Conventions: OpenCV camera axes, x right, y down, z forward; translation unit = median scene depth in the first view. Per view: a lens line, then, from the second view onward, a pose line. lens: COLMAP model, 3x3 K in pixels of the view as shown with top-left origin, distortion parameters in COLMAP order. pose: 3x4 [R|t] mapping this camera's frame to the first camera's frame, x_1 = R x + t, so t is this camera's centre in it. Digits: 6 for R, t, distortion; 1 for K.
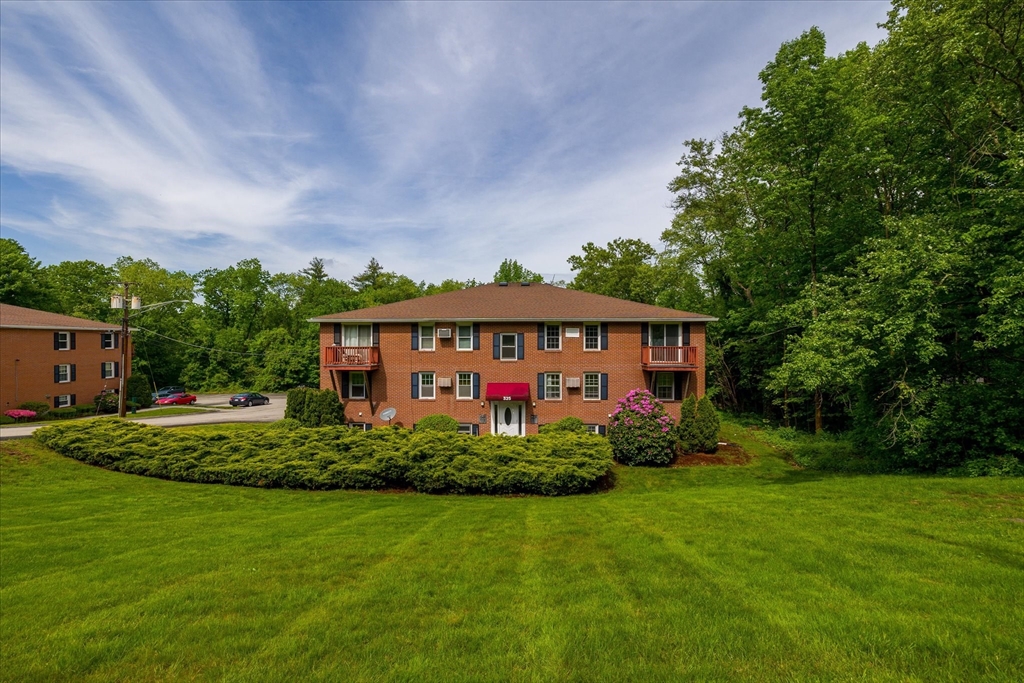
lens RADIAL K [[429.1, 0, 519.0], [0, 429.1, 345.9], [0, 0, 1]] dist [0.001025, -0.000264]
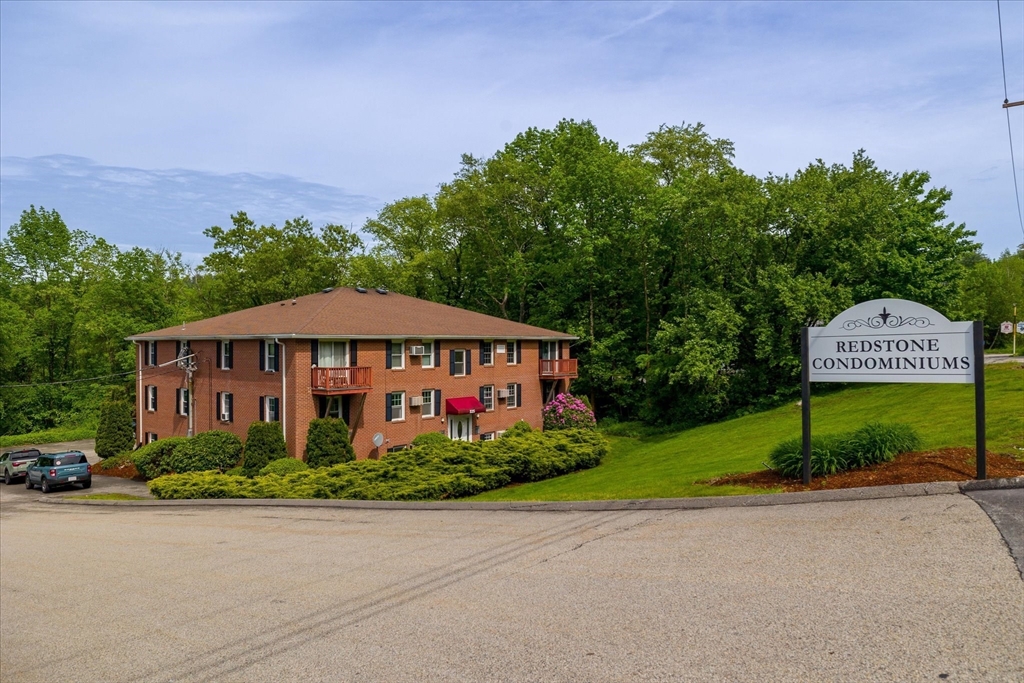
lens RADIAL K [[670.7, 0, 510.7], [0, 670.7, 338.7], [0, 0, 1]] dist [-0.000071, -0.000052]
pose [[0.626308, 0.004047, 0.779565, -1.219478], [0.015790, 0.999716, -0.017876, -0.025829], [-0.779416, 0.023505, 0.626066, -0.119470]]
